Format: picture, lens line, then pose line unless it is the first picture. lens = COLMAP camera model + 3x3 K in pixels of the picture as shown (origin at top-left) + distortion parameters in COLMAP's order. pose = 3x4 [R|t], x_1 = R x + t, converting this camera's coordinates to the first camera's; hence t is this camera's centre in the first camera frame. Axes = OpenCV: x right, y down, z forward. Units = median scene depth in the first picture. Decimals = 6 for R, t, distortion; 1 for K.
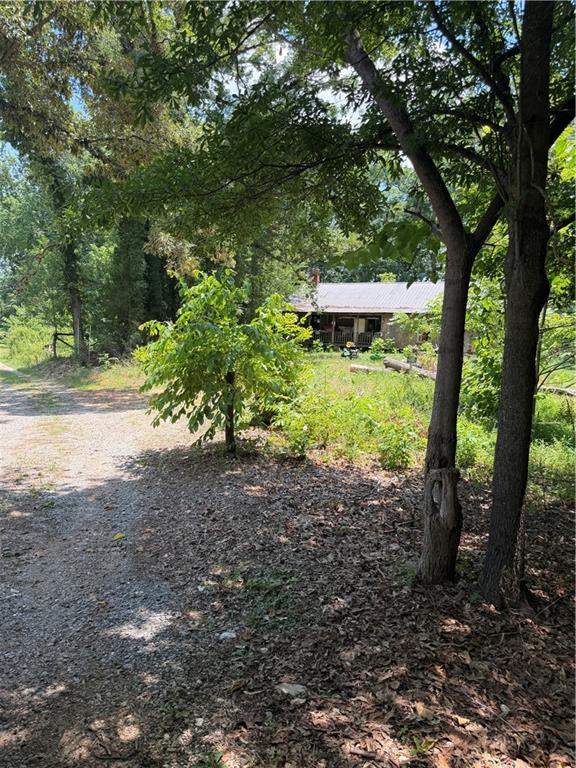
lens RADIAL K [[542.5, 0, 288.0], [0, 542.5, 384.0], [0, 0, 1]] dist [0.001505, -0.062523]
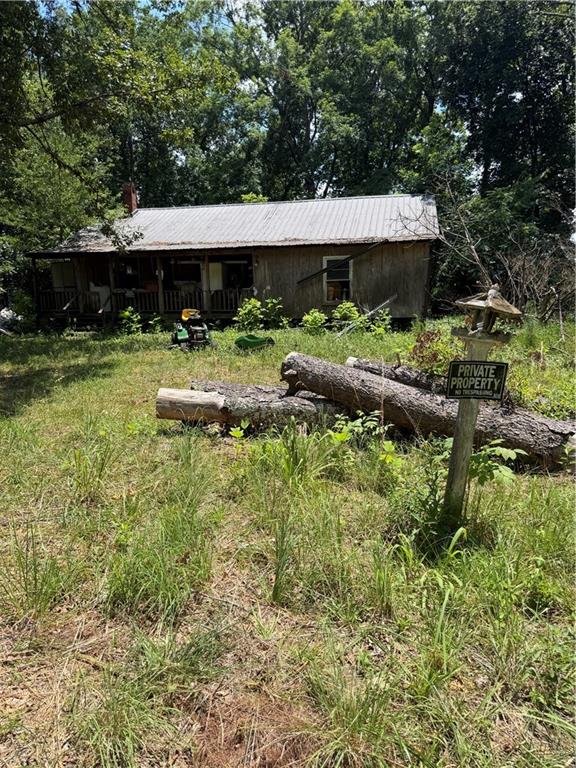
lens RADIAL K [[542.5, 0, 288.0], [0, 542.5, 384.0], [0, 0, 1]] dist [0.001505, -0.062523]
pose [[0.970226, -0.080080, 0.228579, 0.914135], [0.067421, 0.995754, 0.062673, -0.406833], [-0.232628, -0.045395, 0.971506, 5.754447]]
